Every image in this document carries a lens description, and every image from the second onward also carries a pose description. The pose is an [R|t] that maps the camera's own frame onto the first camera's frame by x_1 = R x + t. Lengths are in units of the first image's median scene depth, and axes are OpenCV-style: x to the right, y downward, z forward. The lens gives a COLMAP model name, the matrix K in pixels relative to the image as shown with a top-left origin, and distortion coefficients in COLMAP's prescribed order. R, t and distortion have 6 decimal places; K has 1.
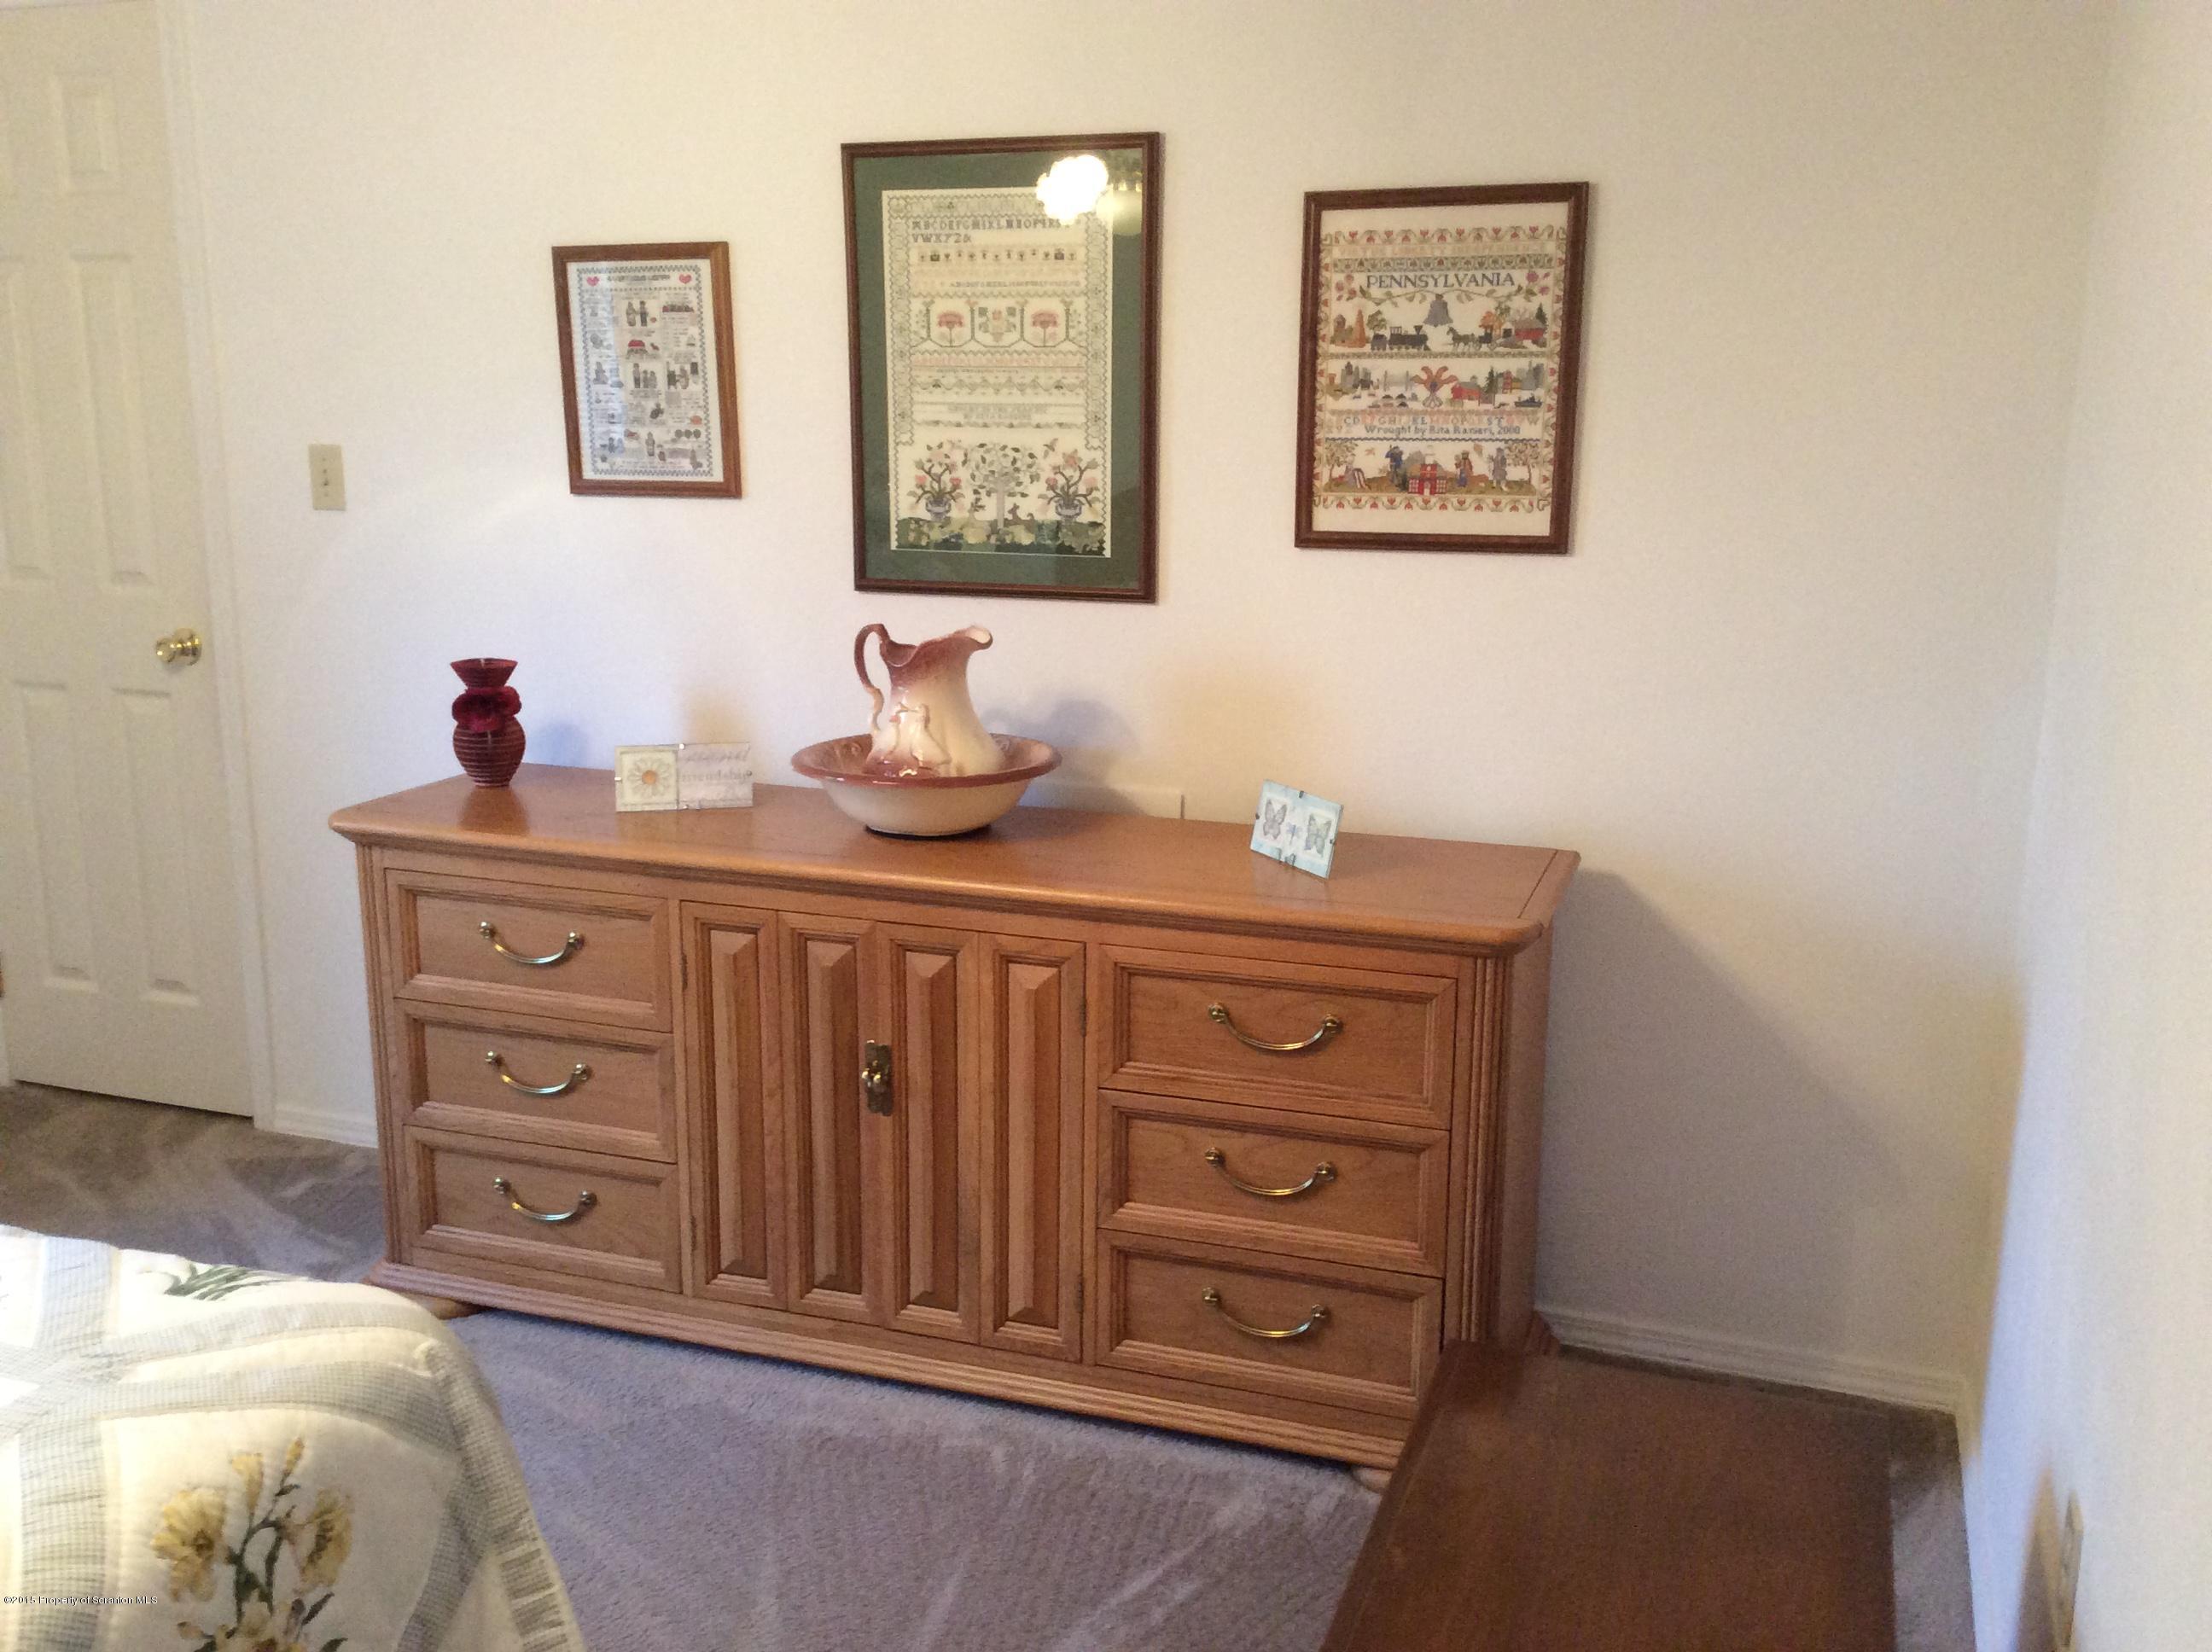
lens RADIAL K [[2020.6, 0, 1107.5], [0, 2020.6, 820.0], [0, 0, 1]] dist [0.100221, -0.151116]
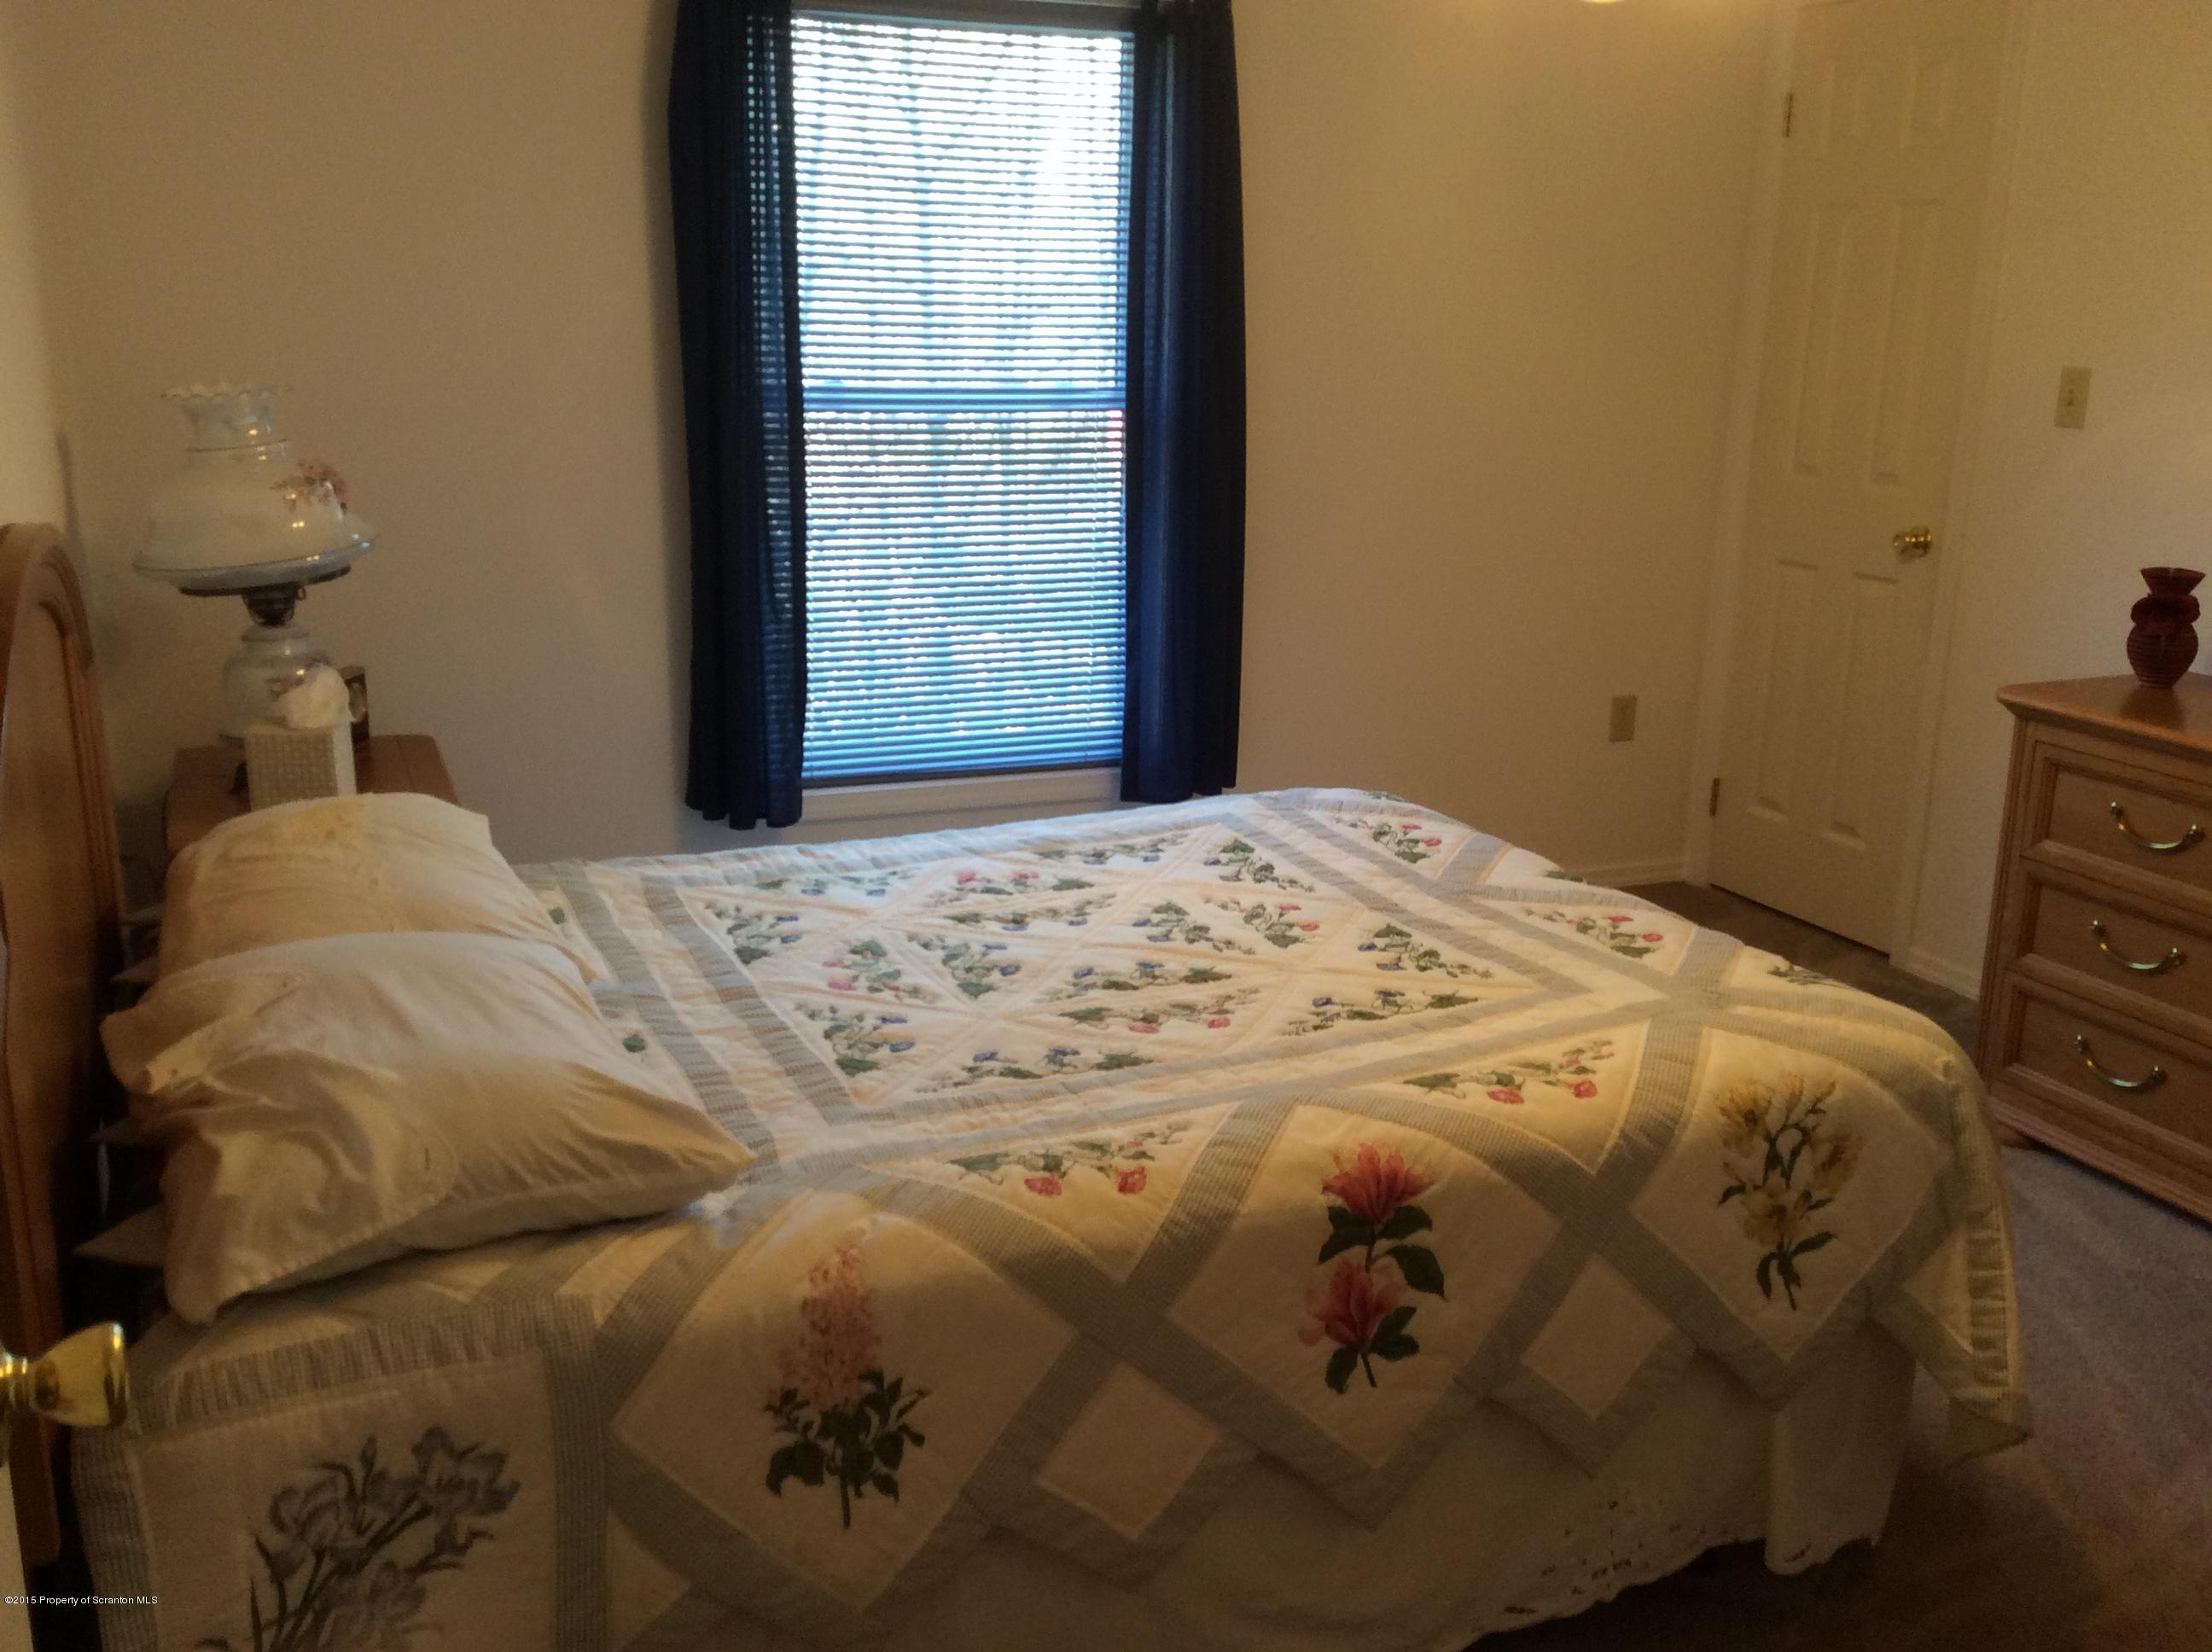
lens RADIAL K [[1976.4, 0, 1113.0], [0, 1976.4, 834.2], [0, 0, 1]] dist [0.134190, -0.291418]
pose [[0.679609, 0.193281, -0.707654, 0.096685], [-0.166350, 0.980140, 0.107948, 0.041099], [0.714464, 0.044356, 0.698264, -0.139139]]
